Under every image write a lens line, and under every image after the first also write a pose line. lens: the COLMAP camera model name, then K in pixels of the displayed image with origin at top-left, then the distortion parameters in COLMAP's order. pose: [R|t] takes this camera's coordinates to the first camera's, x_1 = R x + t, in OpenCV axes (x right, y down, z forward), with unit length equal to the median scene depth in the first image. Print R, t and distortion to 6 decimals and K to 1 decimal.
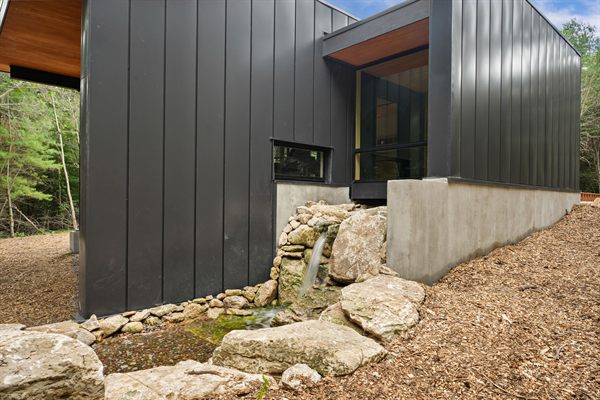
lens RADIAL K [[494.3, 0, 300.2], [0, 494.3, 182.0], [0, 0, 1]] dist [-0.000871, 0.002249]
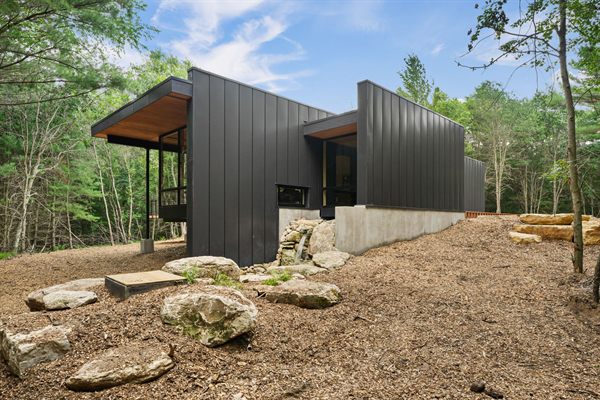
lens RADIAL K [[494.3, 0, 300.2], [0, 494.3, 182.0], [0, 0, 1]] dist [-0.000871, 0.002249]
pose [[0.999183, -0.004255, 0.040201, -0.044517], [0.006055, 0.998980, -0.044749, -0.012157], [-0.039969, 0.044956, 0.998189, -0.868763]]
